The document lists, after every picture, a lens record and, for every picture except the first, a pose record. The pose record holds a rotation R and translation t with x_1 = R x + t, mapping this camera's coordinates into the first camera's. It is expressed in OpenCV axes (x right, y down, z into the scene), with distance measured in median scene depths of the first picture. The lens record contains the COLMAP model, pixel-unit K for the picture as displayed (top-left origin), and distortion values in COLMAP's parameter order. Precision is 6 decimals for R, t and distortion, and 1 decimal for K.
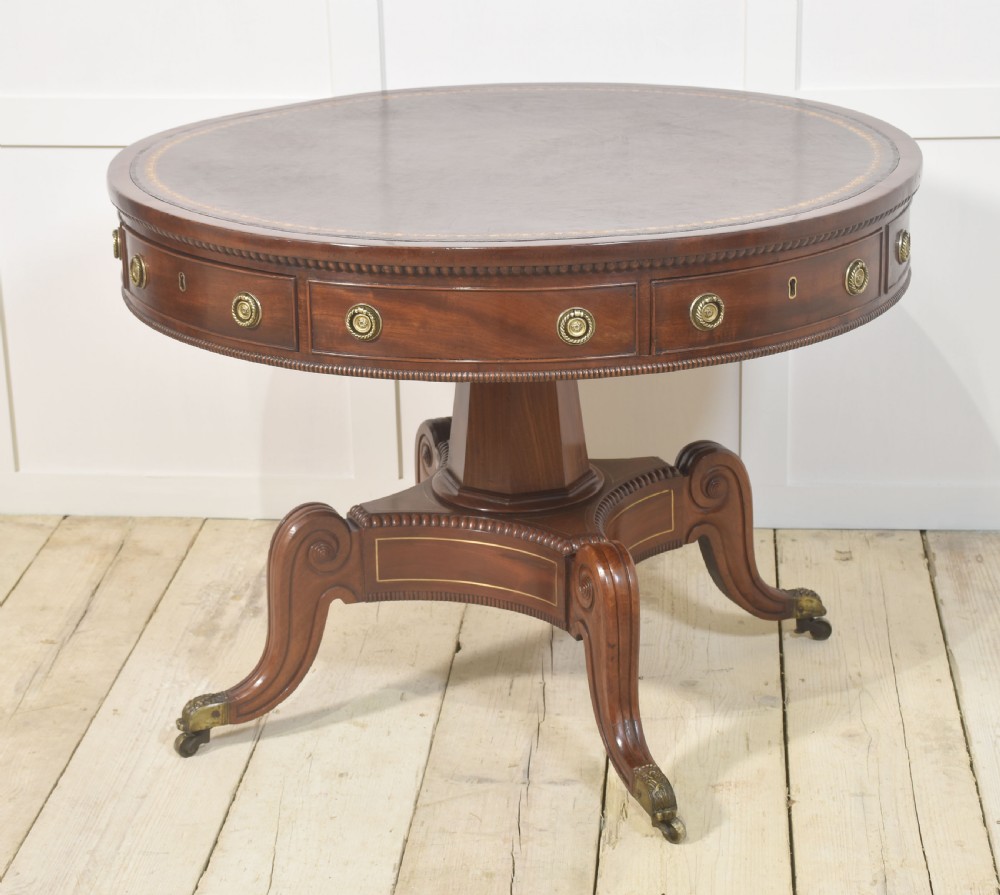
lens RADIAL K [[2392.0, 0, 503.2], [0, 2392.0, 459.6], [0, 0, 1]] dist [0.245576, 0.365847]
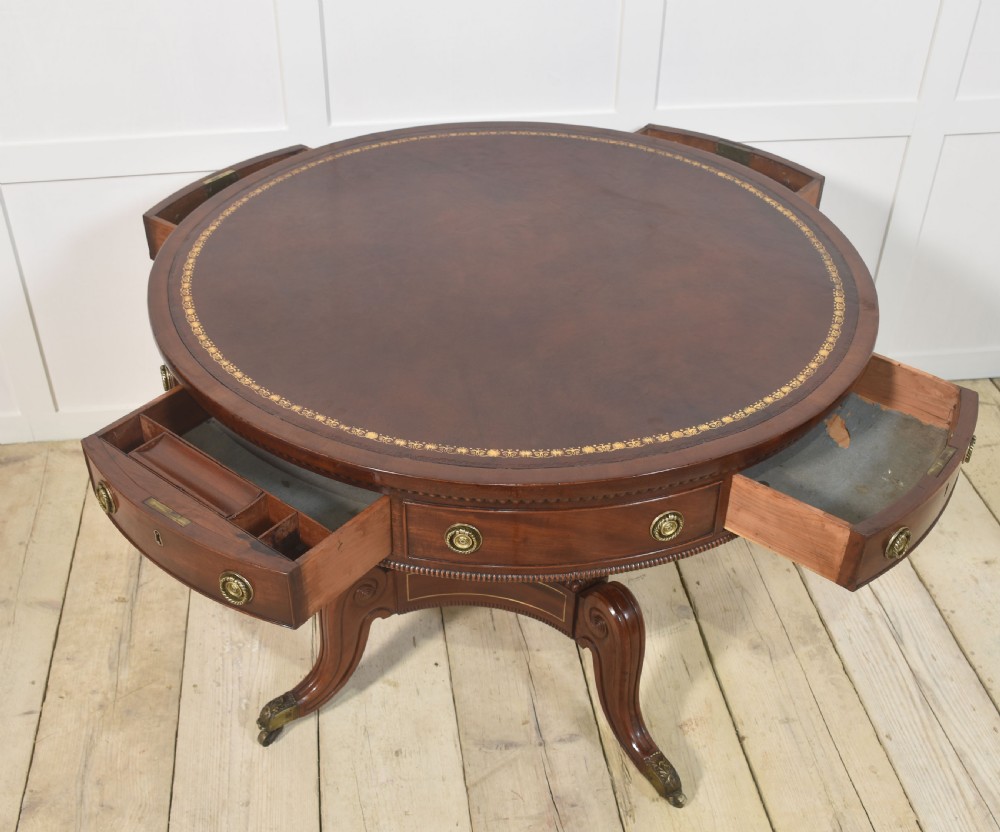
lens RADIAL K [[1145.4, 0, 500.0], [0, 1145.4, 416.0], [0, 0, 1]] dist [-0.084617, 0.033285]
pose [[0.974101, -0.104701, 0.200412, -0.114483], [0.040910, 0.953315, 0.299194, -0.213608], [-0.222382, -0.283246, 0.932908, 0.471366]]
